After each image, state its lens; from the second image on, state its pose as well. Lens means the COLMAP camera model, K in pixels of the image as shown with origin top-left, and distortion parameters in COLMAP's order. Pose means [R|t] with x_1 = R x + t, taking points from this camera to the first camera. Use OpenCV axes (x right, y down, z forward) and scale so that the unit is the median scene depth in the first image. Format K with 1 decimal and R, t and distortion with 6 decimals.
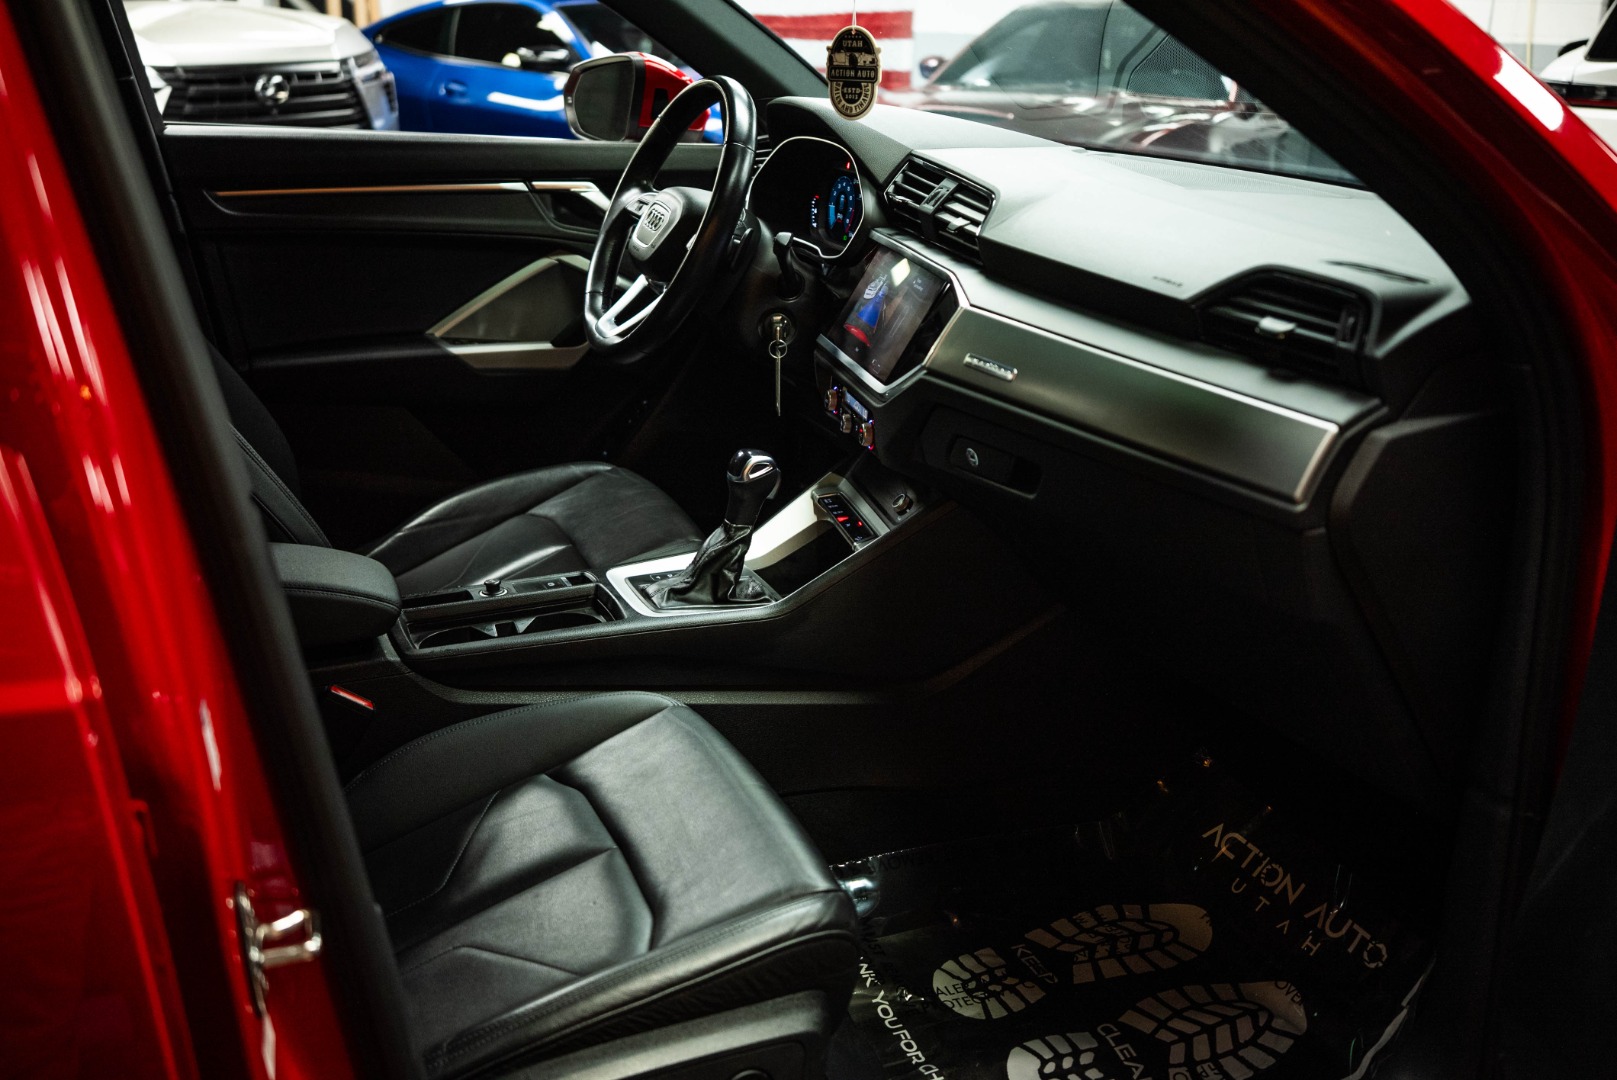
lens RADIAL K [[1602.5, 0, 808.5], [0, 1602.5, 540.0], [0, 0, 1]] dist [-0.048483, 0.028604]
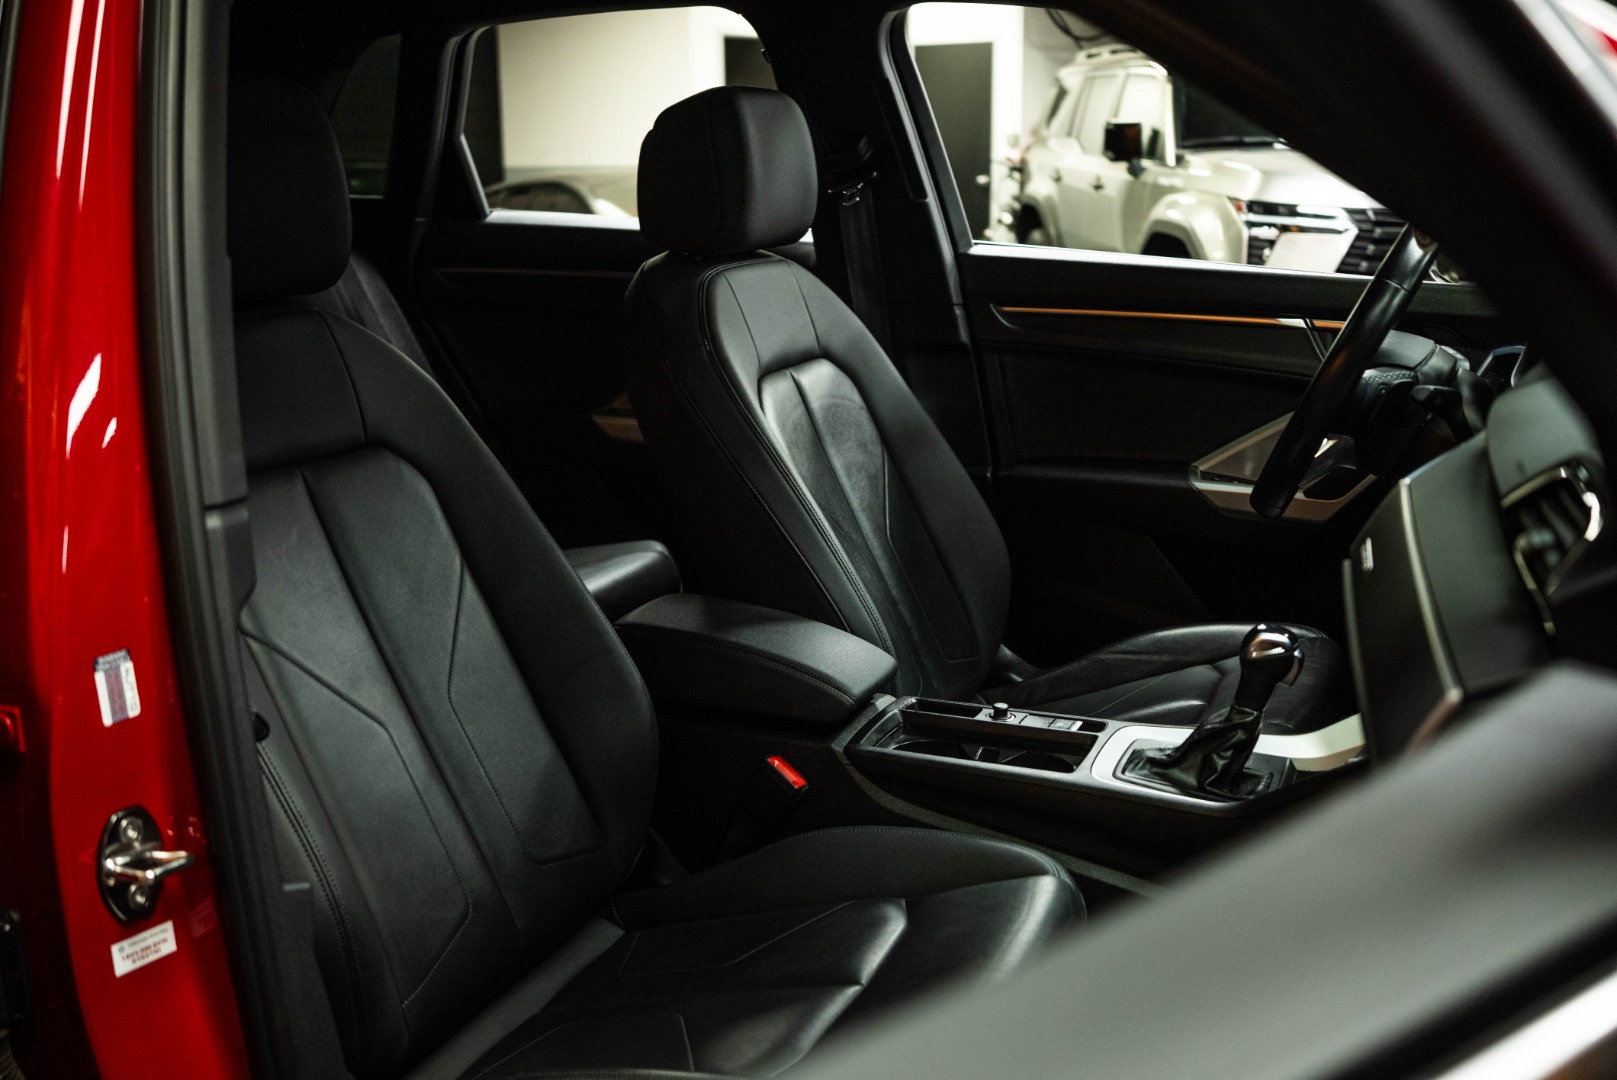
lens RADIAL K [[1602.5, 0, 808.5], [0, 1602.5, 540.0], [0, 0, 1]] dist [-0.048483, 0.028604]
pose [[0.692870, 0.154721, -0.704268, 0.295288], [-0.217197, 0.976127, 0.000764, -0.036155], [0.687573, 0.152435, 0.709934, 0.161055]]
